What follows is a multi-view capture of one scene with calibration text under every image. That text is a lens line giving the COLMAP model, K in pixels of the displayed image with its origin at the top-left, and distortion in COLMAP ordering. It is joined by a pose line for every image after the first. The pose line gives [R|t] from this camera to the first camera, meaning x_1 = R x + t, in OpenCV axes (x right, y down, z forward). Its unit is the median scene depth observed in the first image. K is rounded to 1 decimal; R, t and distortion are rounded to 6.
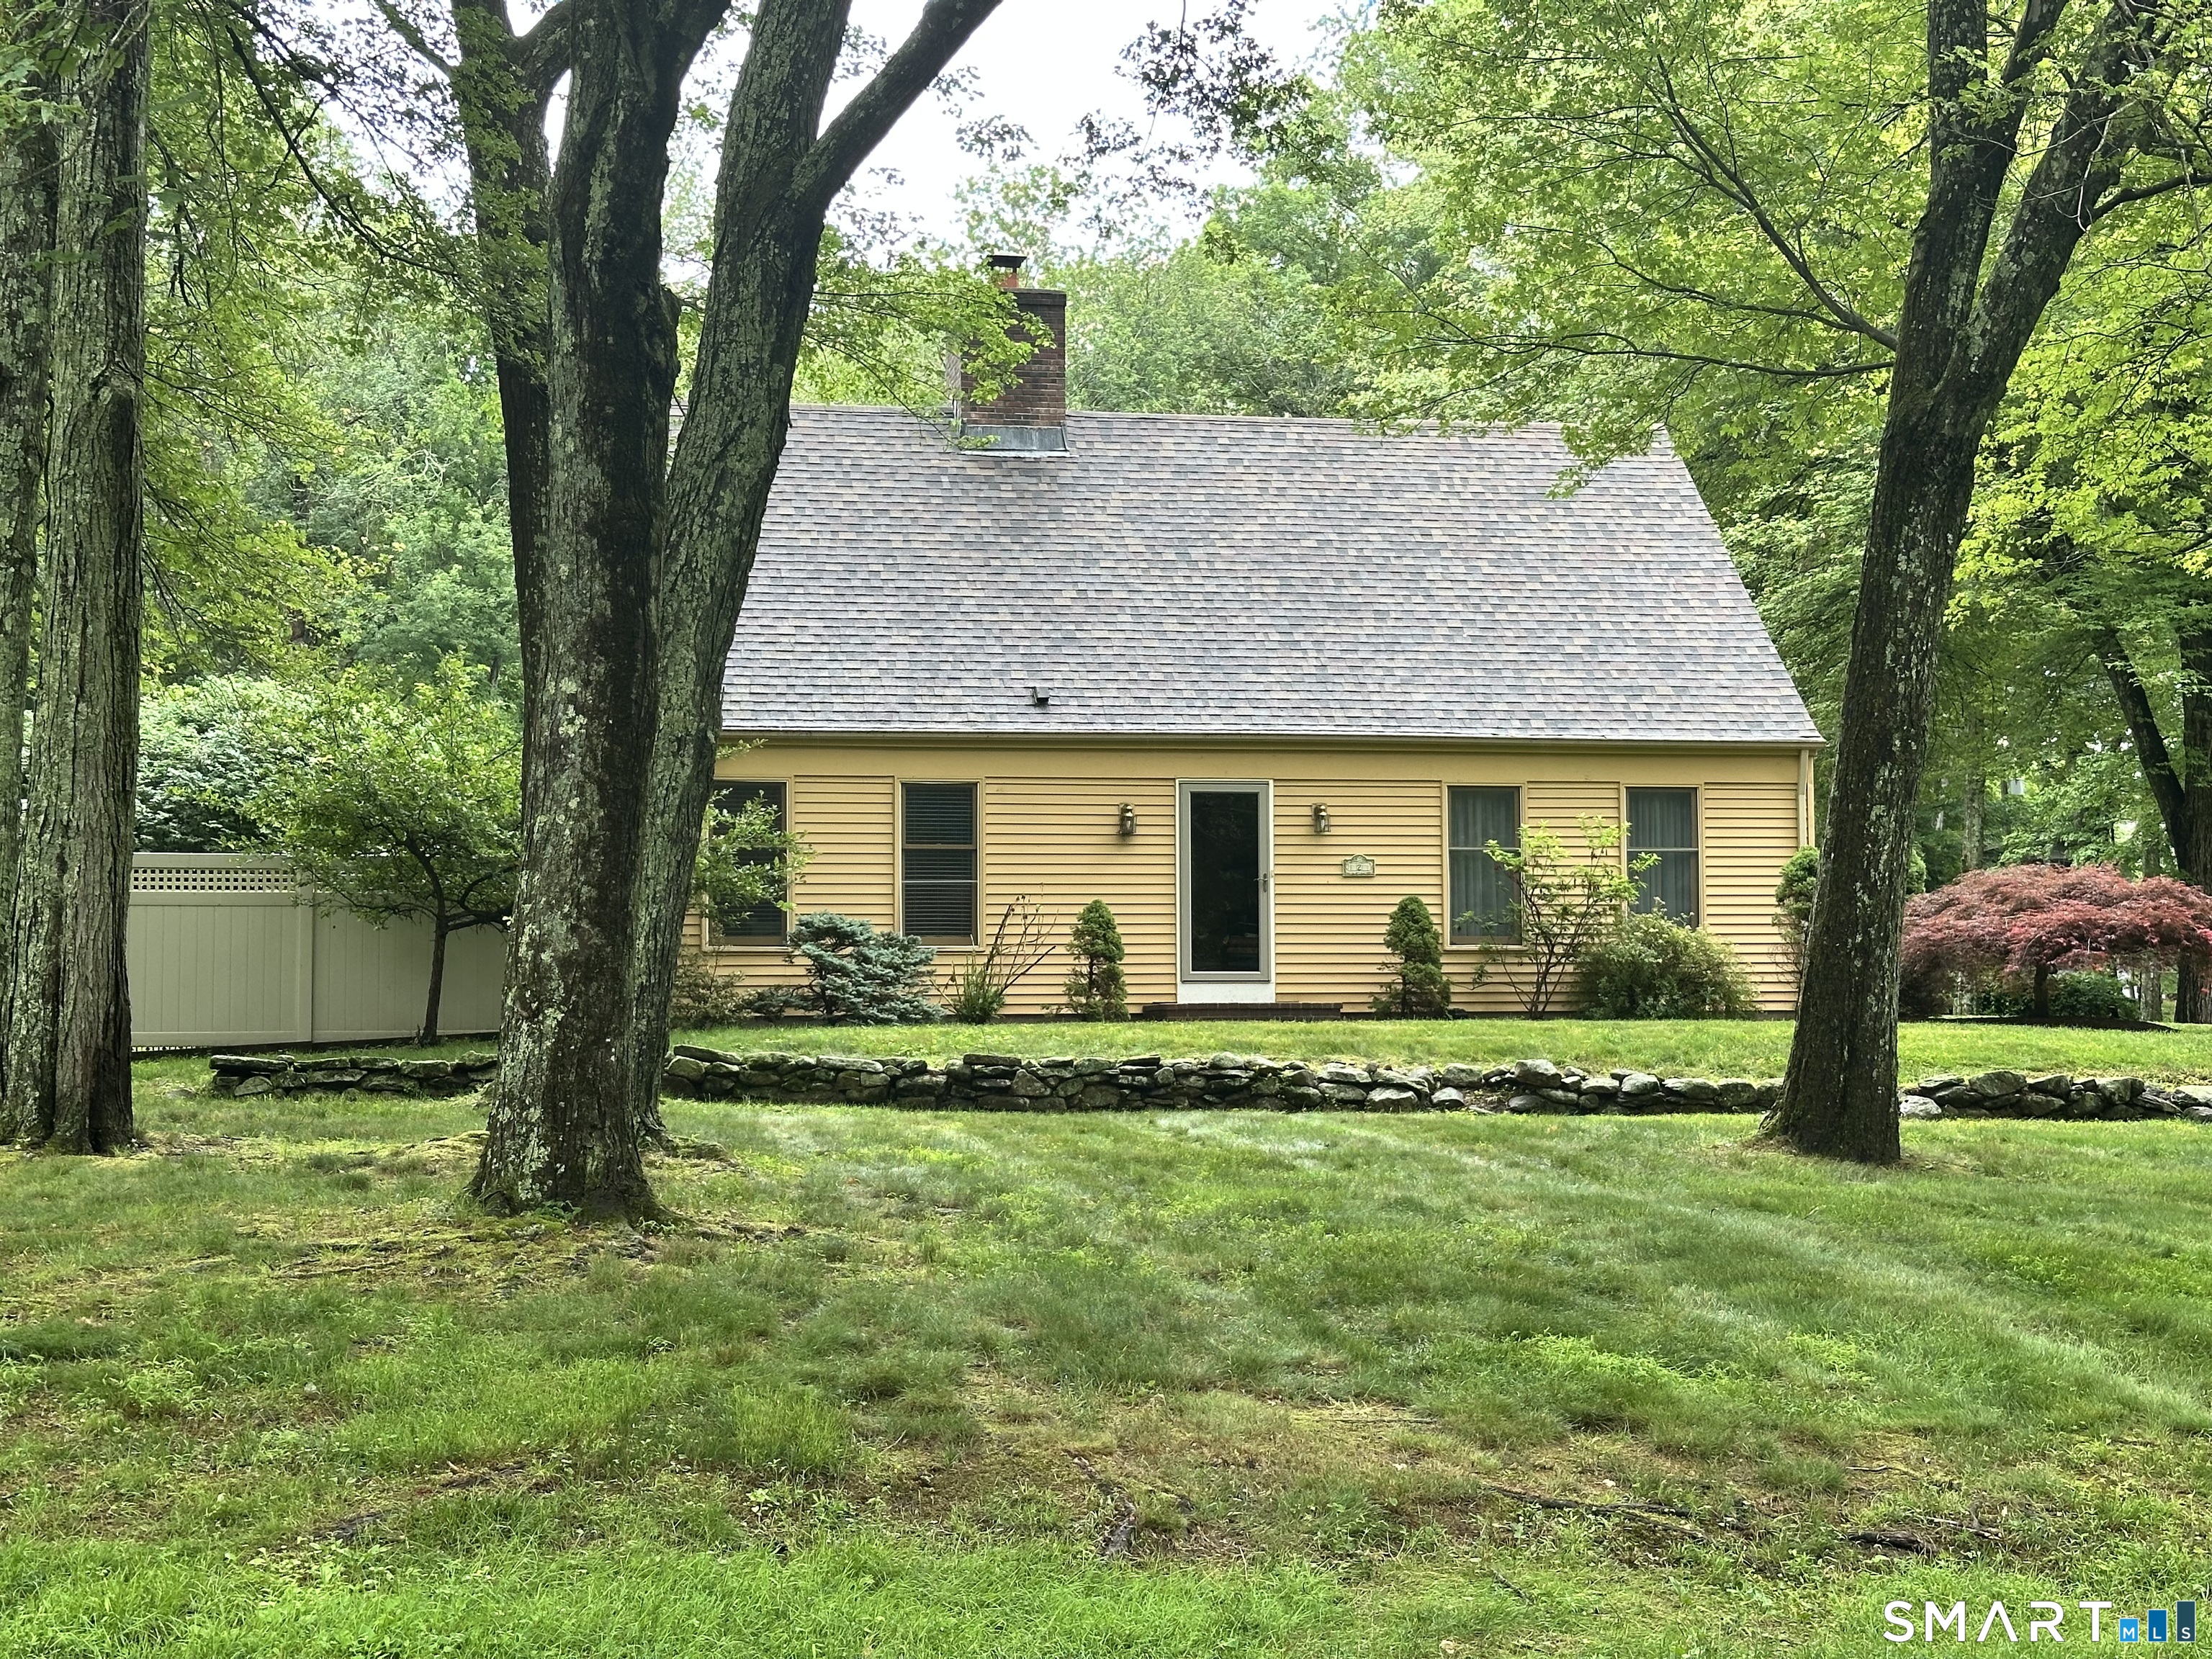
lens RADIAL K [[3084.5, 0, 1106.0], [0, 3084.5, 829.5], [0, 0, 1]] dist [0.146056, 0.121799]
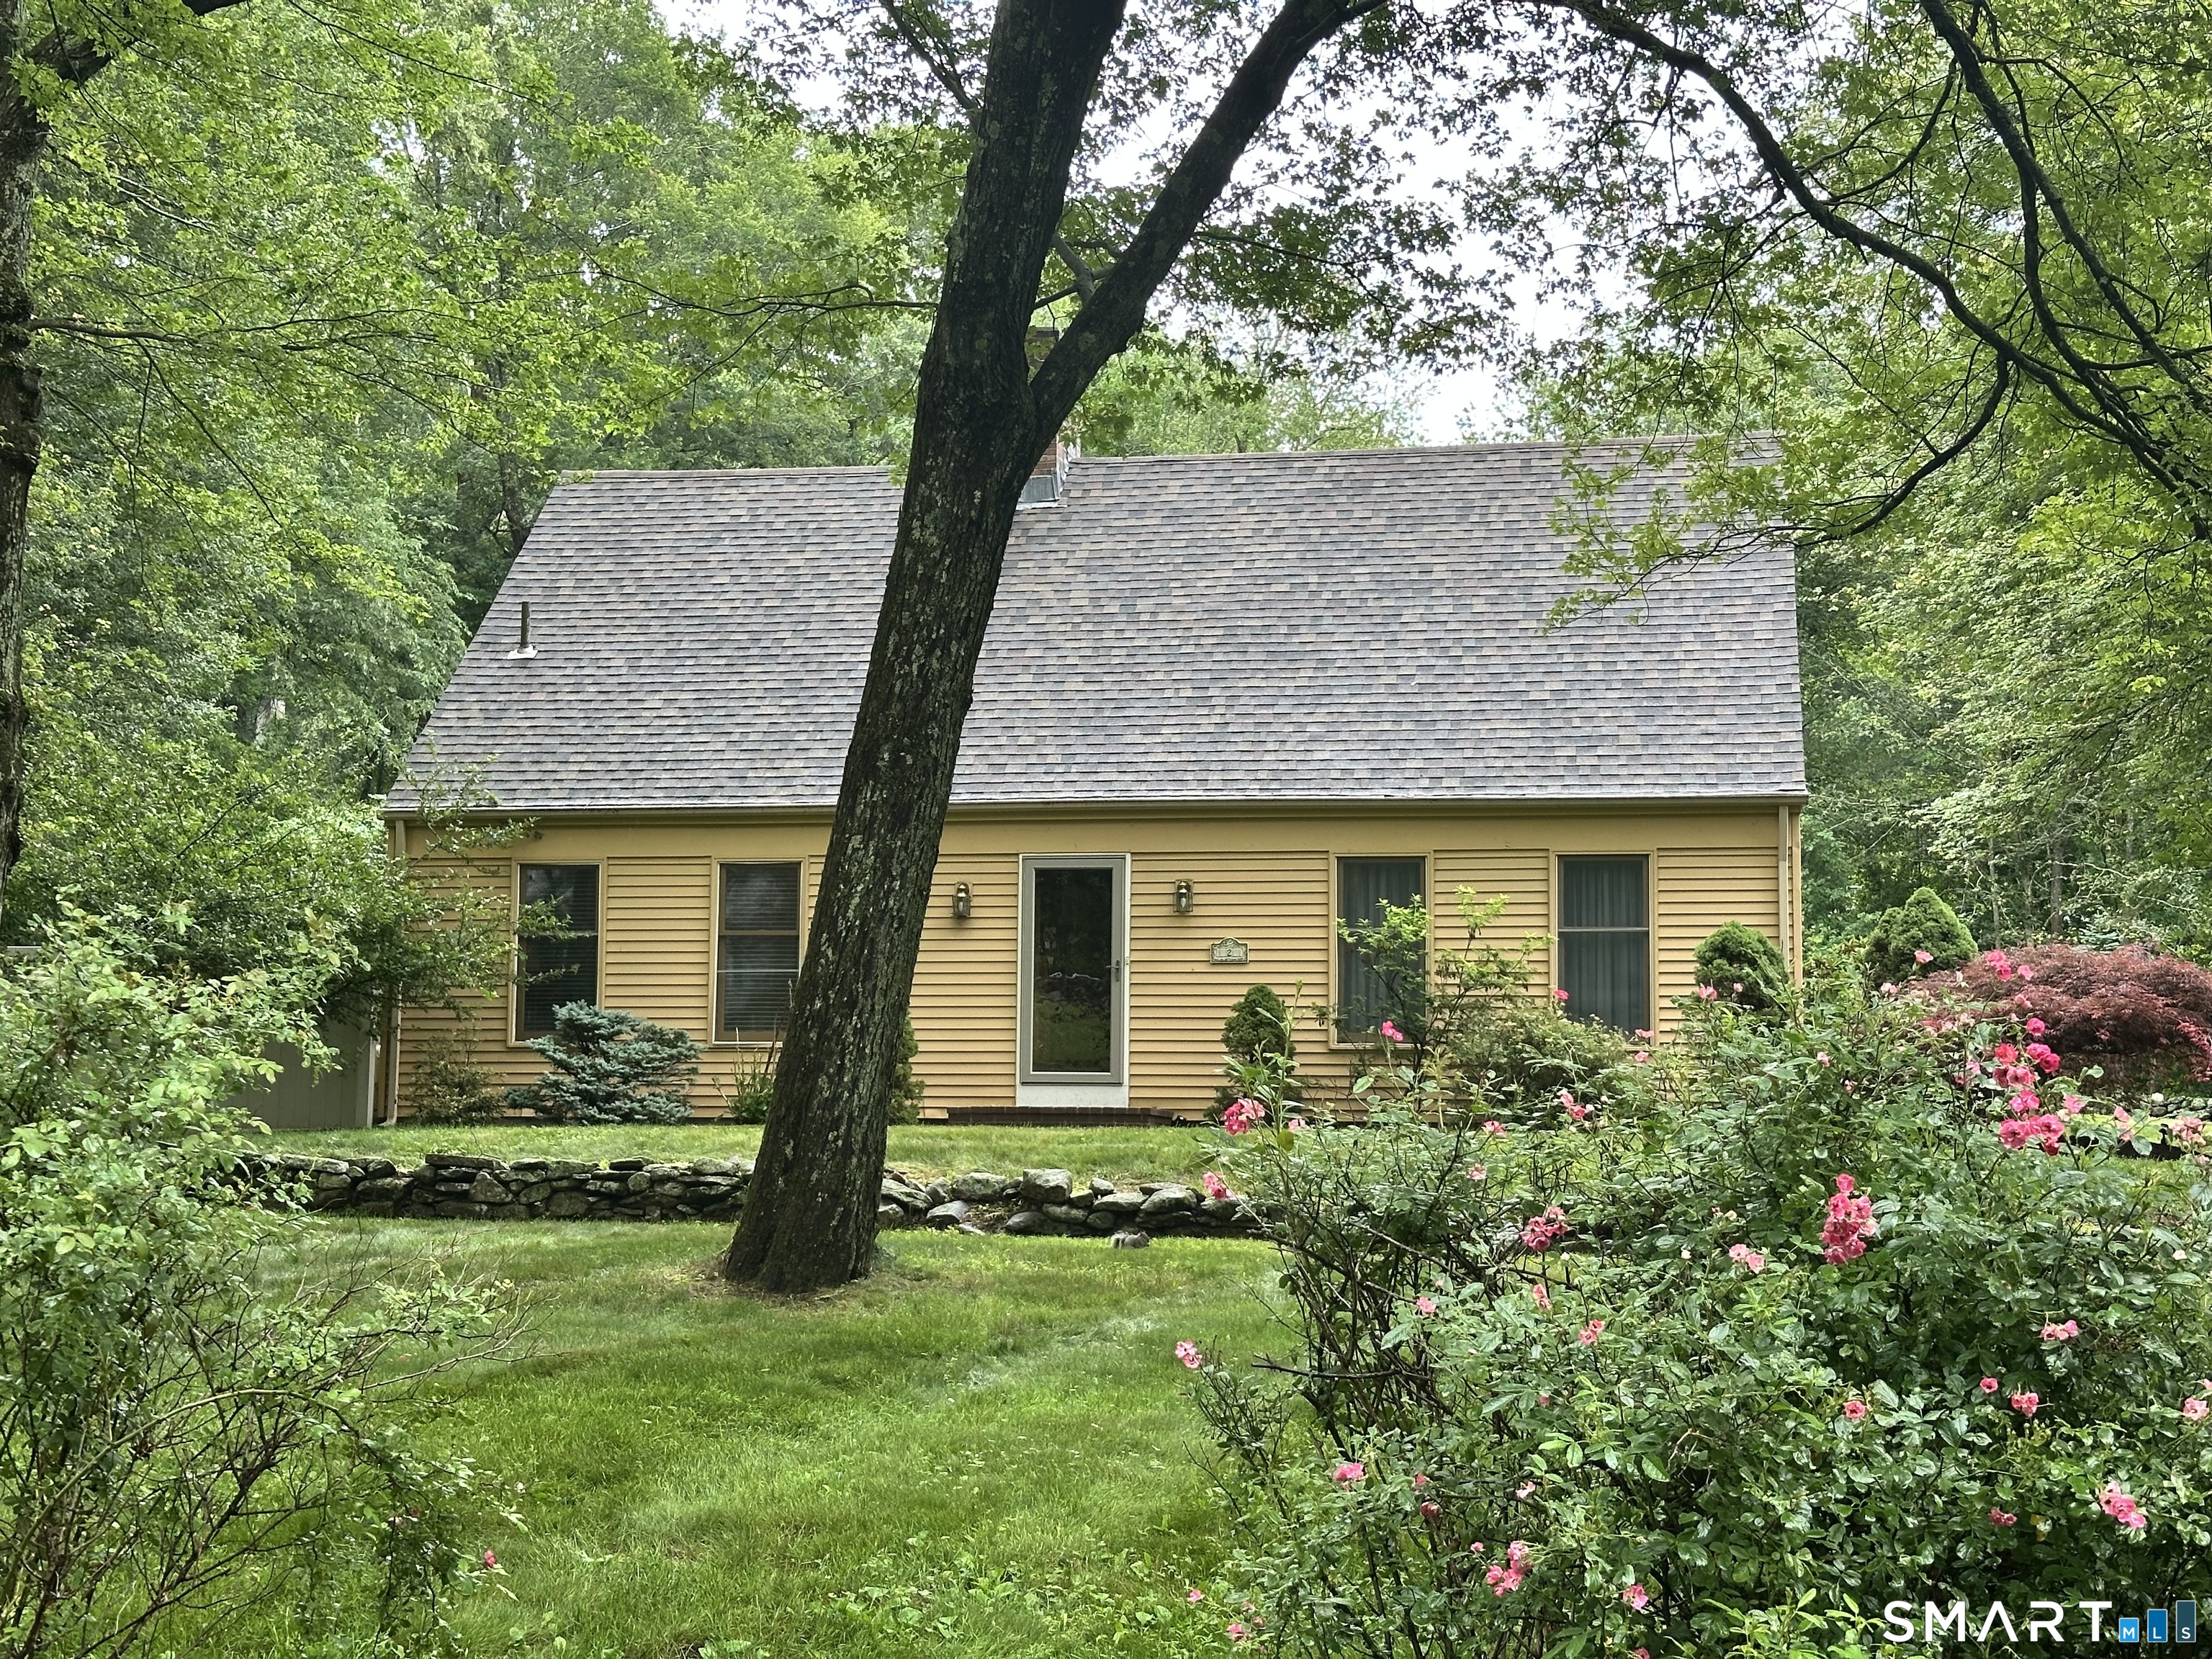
lens RADIAL K [[3084.5, 0, 1106.0], [0, 3084.5, 829.5], [0, 0, 1]] dist [0.146056, 0.121799]
pose [[0.932500, -0.022164, -0.360489, 0.365638], [0.006603, 0.998995, -0.044339, 0.016048], [0.361109, 0.038965, 0.931709, 0.182230]]
